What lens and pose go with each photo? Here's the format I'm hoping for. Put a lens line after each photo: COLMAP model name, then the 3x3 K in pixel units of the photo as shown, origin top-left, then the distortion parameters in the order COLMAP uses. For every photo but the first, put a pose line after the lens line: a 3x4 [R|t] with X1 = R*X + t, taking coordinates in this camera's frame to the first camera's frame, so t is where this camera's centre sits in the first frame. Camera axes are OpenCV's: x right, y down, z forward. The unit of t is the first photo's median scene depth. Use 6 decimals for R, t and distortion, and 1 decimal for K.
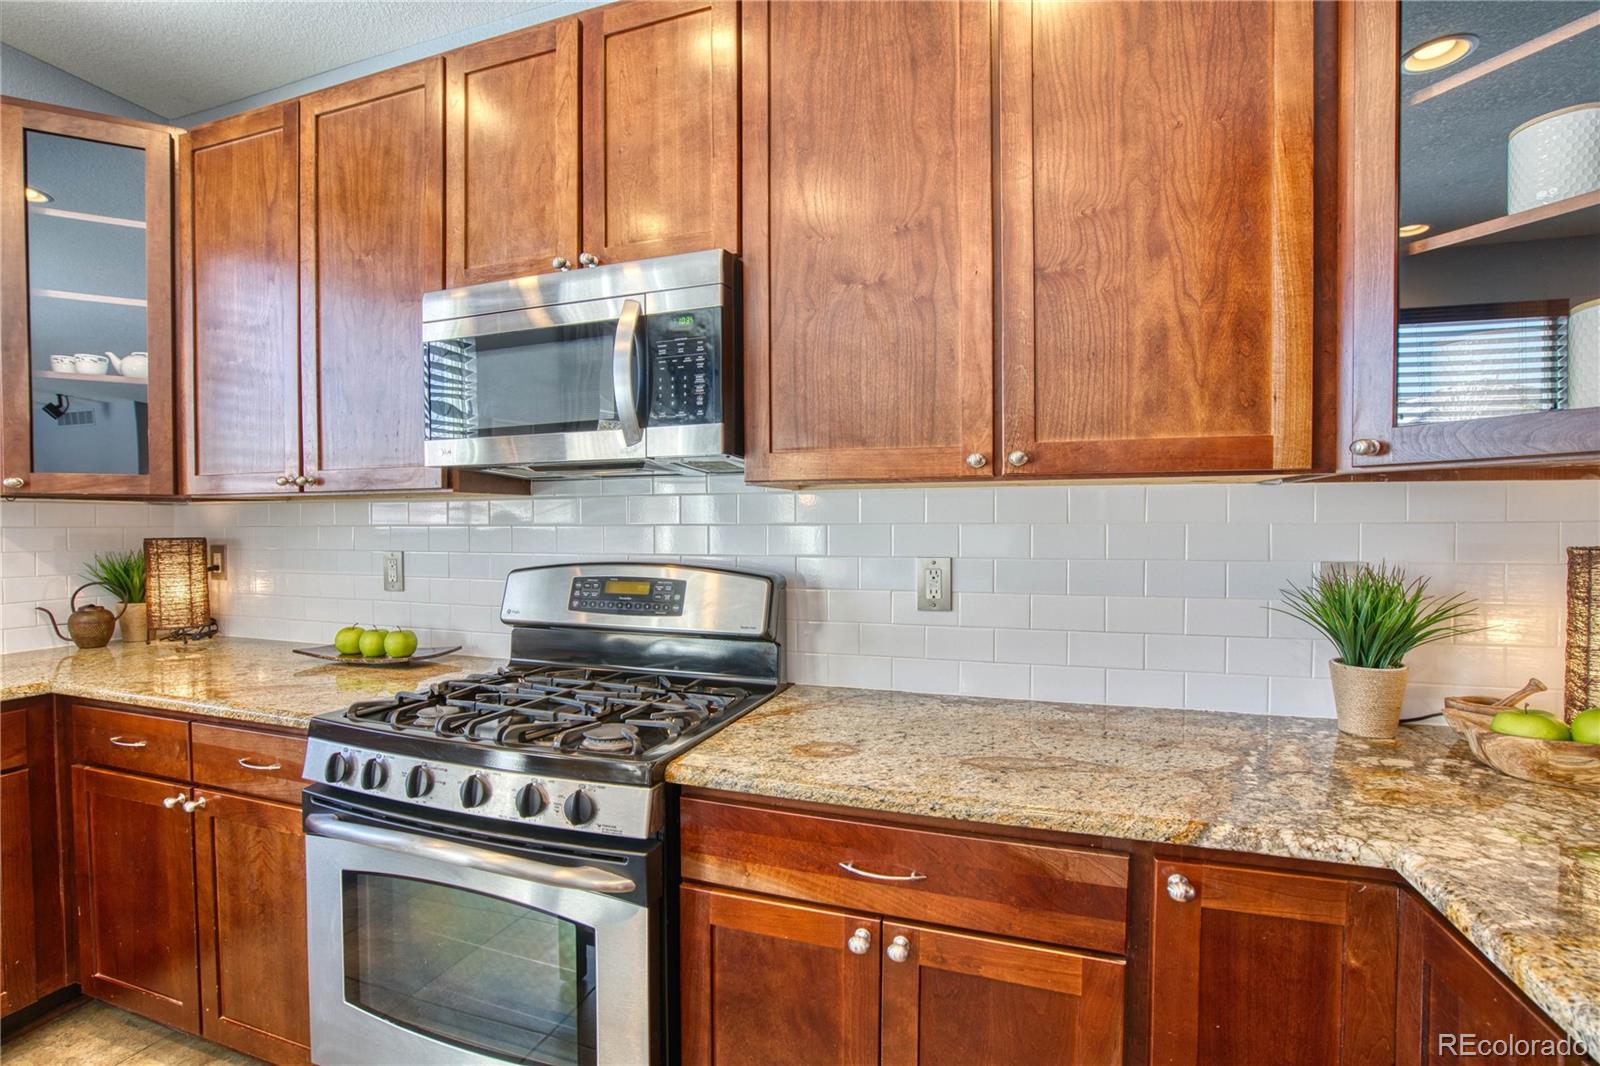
lens RADIAL K [[738.0, 0, 785.7], [0, 738.0, 539.9], [0, 0, 1]] dist [-0.038943, 0.011083]
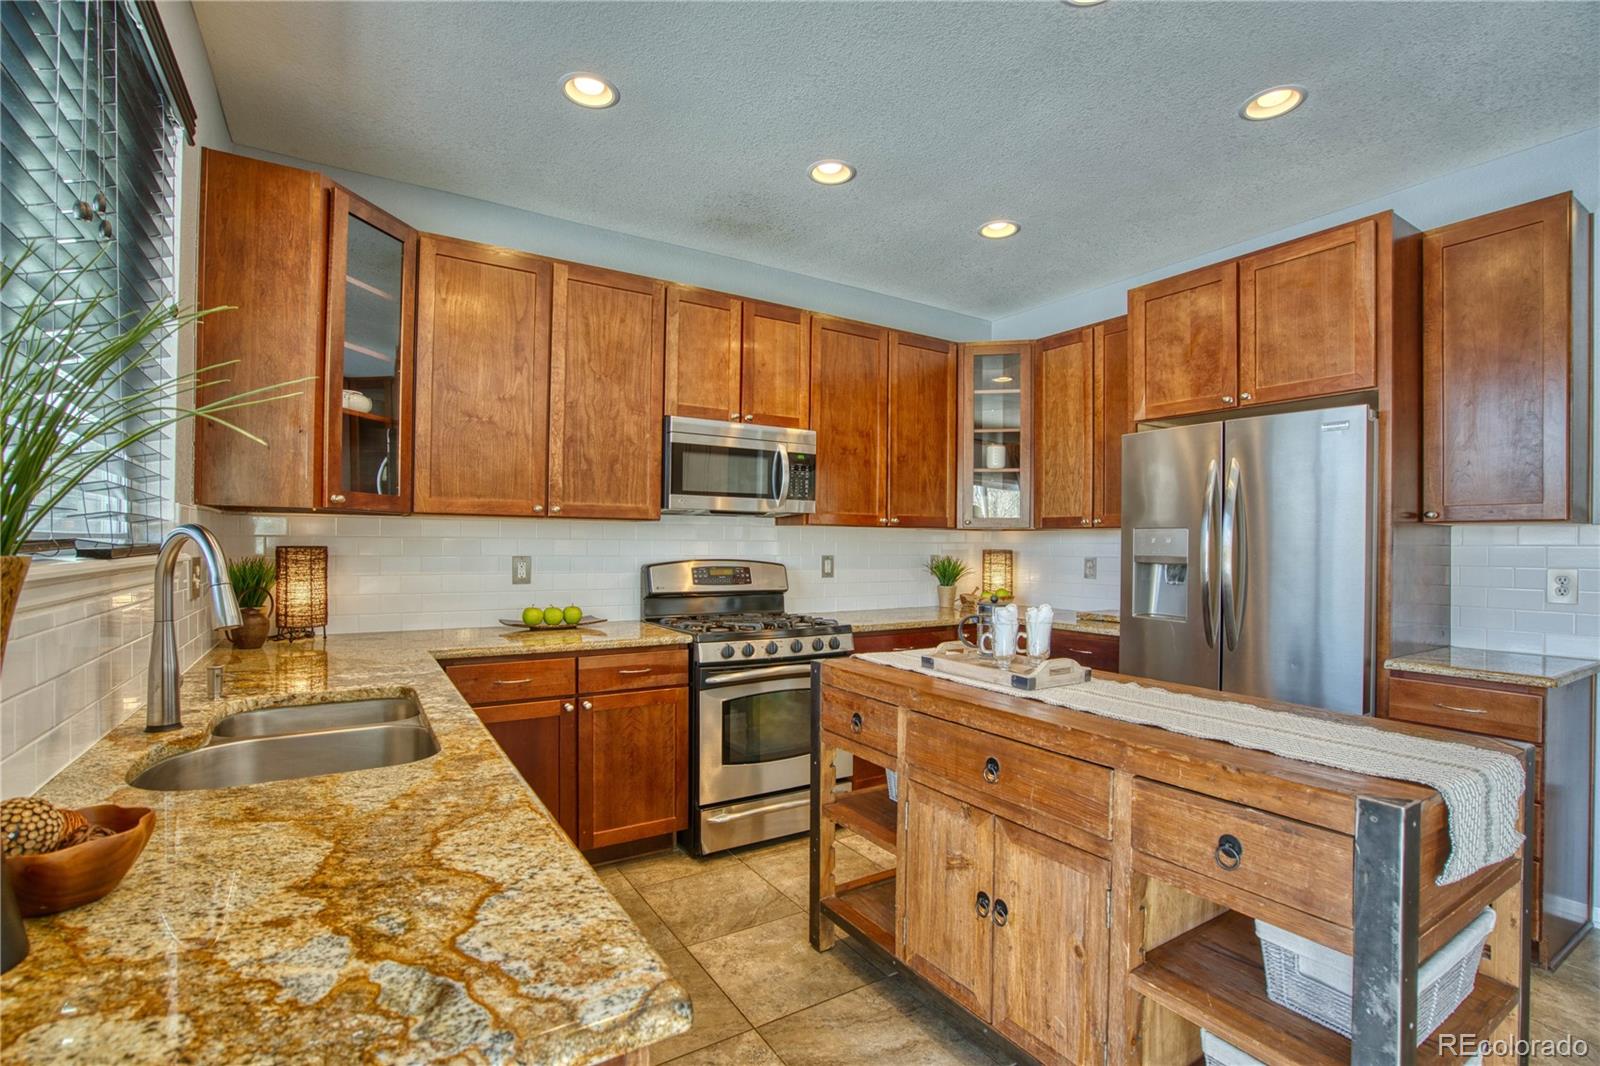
lens RADIAL K [[738.0, 0, 788.5], [0, 738.0, 543.6], [0, 0, 1]] dist [-0.038943, 0.011083]
pose [[0.621498, 0.006563, 0.783389, -2.295629], [0.003921, 0.999926, -0.011488, 0.016872], [-0.783406, 0.010211, 0.621426, -0.529581]]
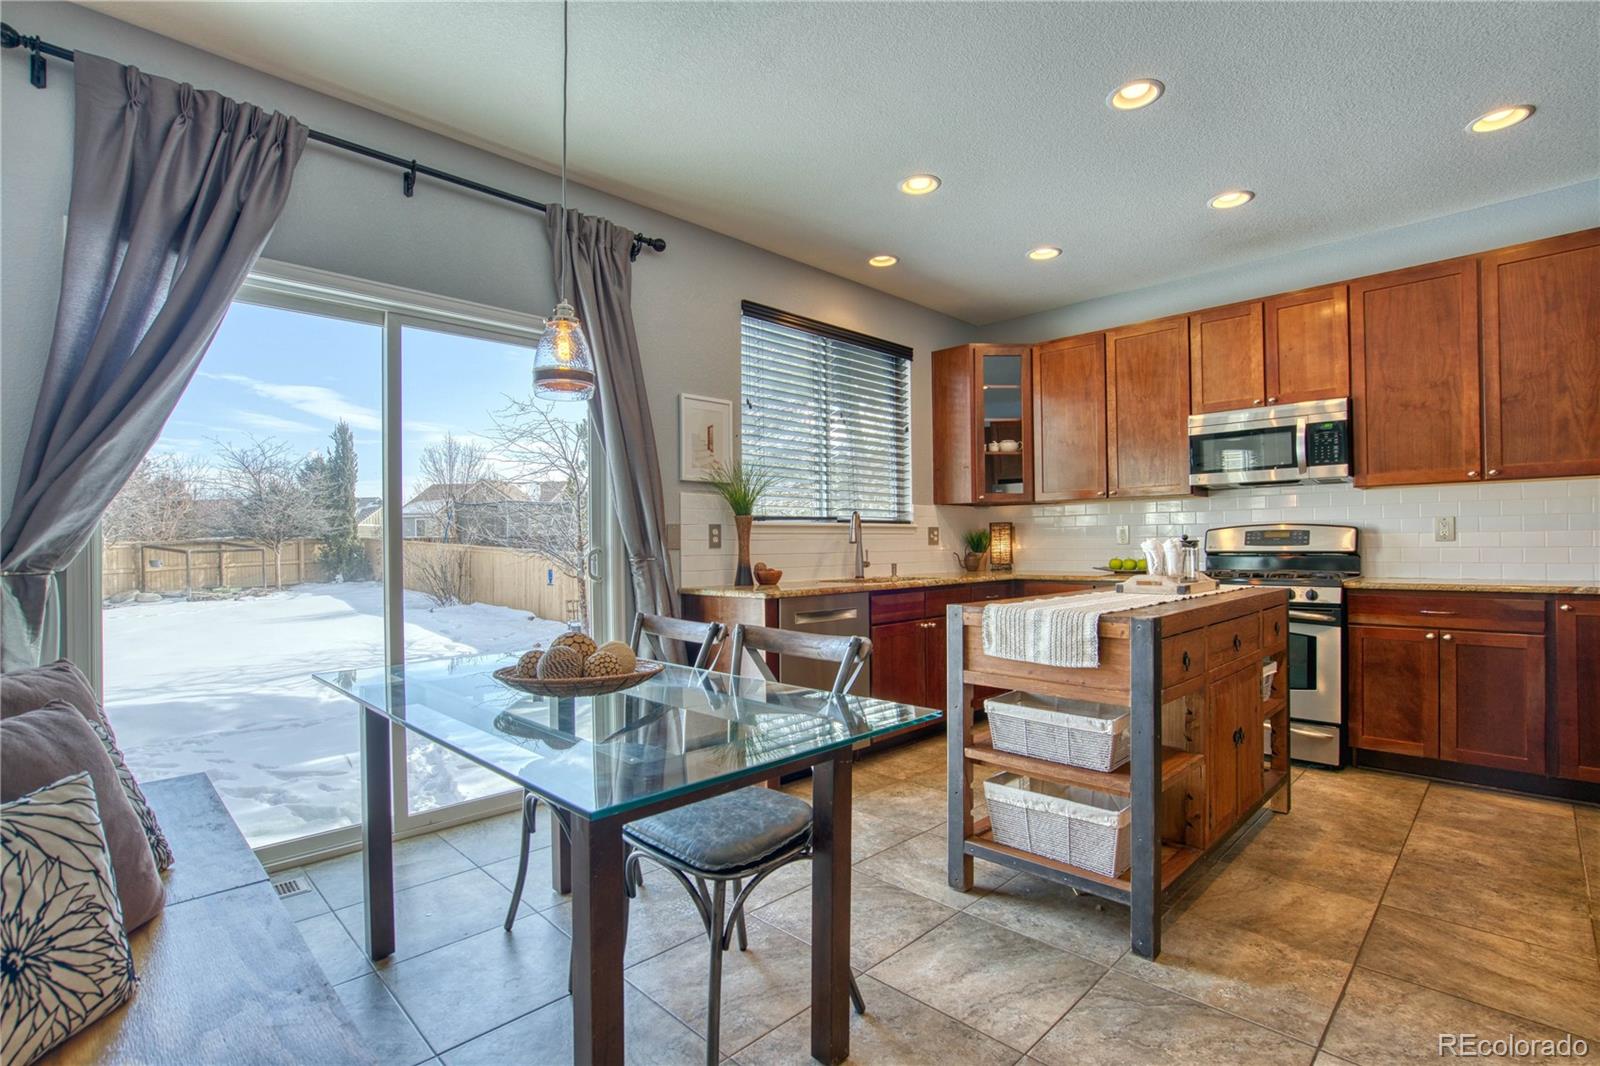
lens RADIAL K [[738.0, 0, 788.7], [0, 738.0, 545.1], [0, 0, 1]] dist [-0.038943, 0.011083]
pose [[0.899379, -0.006719, -0.437118, -0.813944], [-0.000815, 0.999854, -0.017047, 0.189604], [0.437169, 0.015688, 0.899242, -2.356166]]
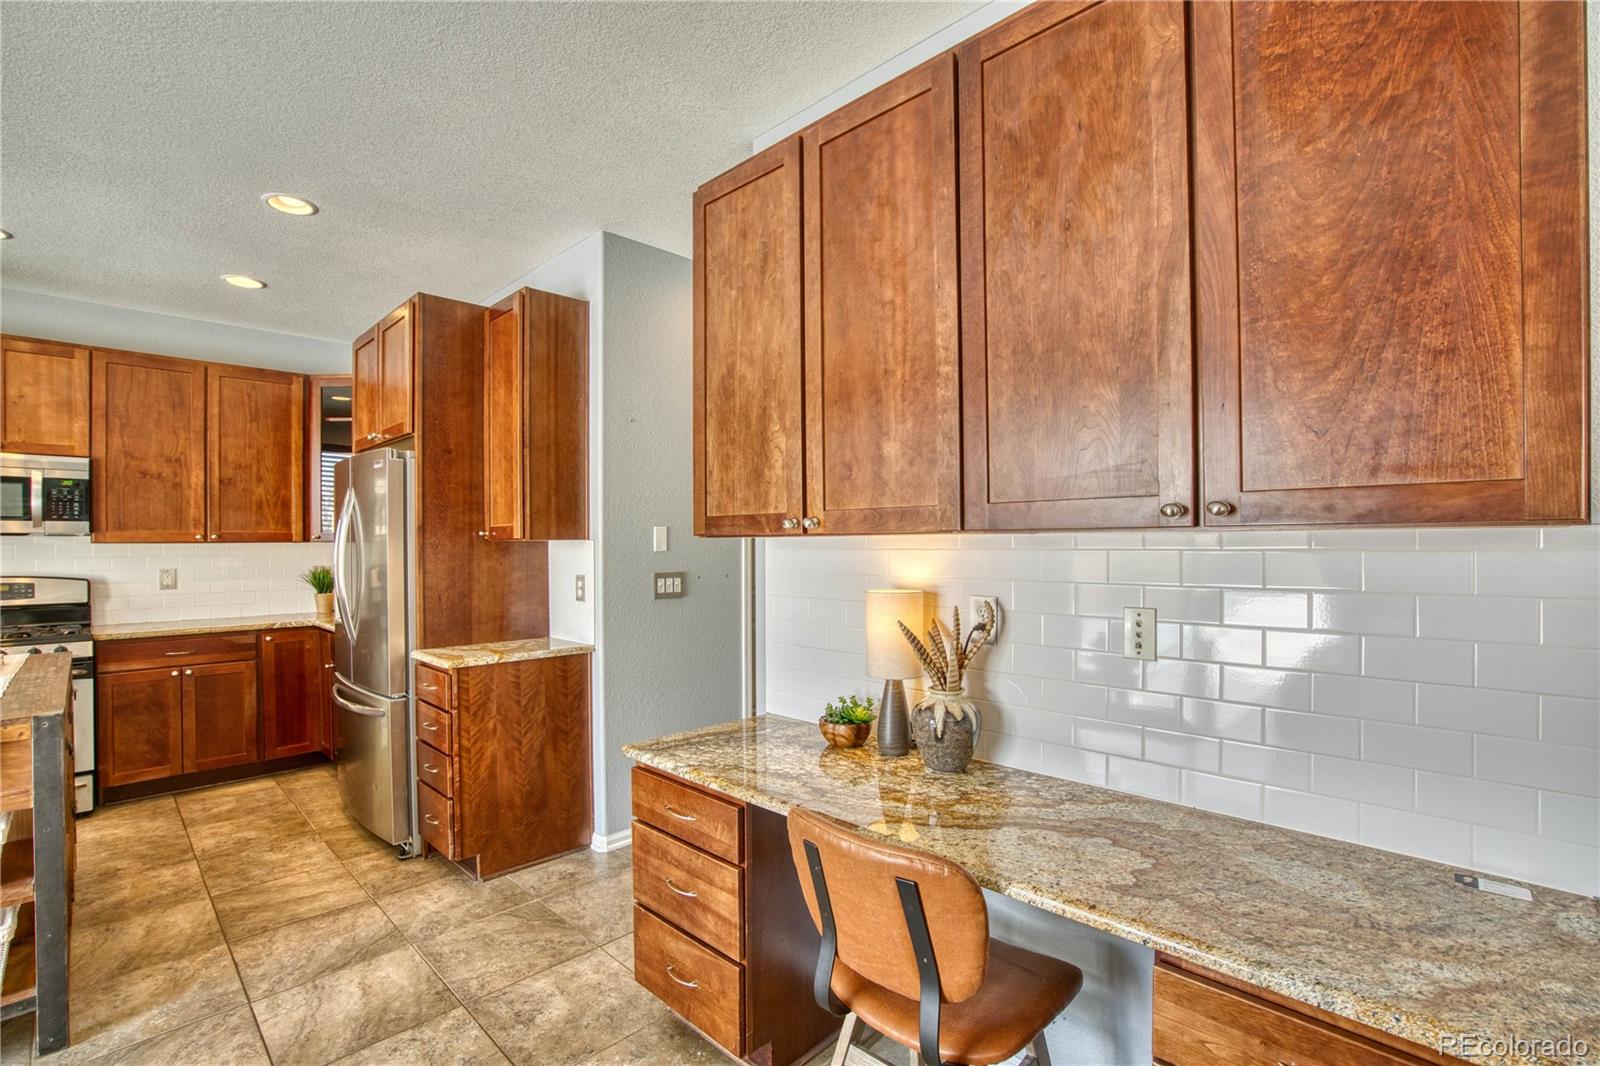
lens RADIAL K [[738.0, 0, 799.2], [0, 738.0, 539.4], [0, 0, 1]] dist [-0.038943, 0.011083]
pose [[0.415437, 0.001405, 0.909621, -1.548373], [0.016442, 0.999824, -0.009054, -0.026454], [-0.909474, 0.018717, 0.415340, -2.748700]]
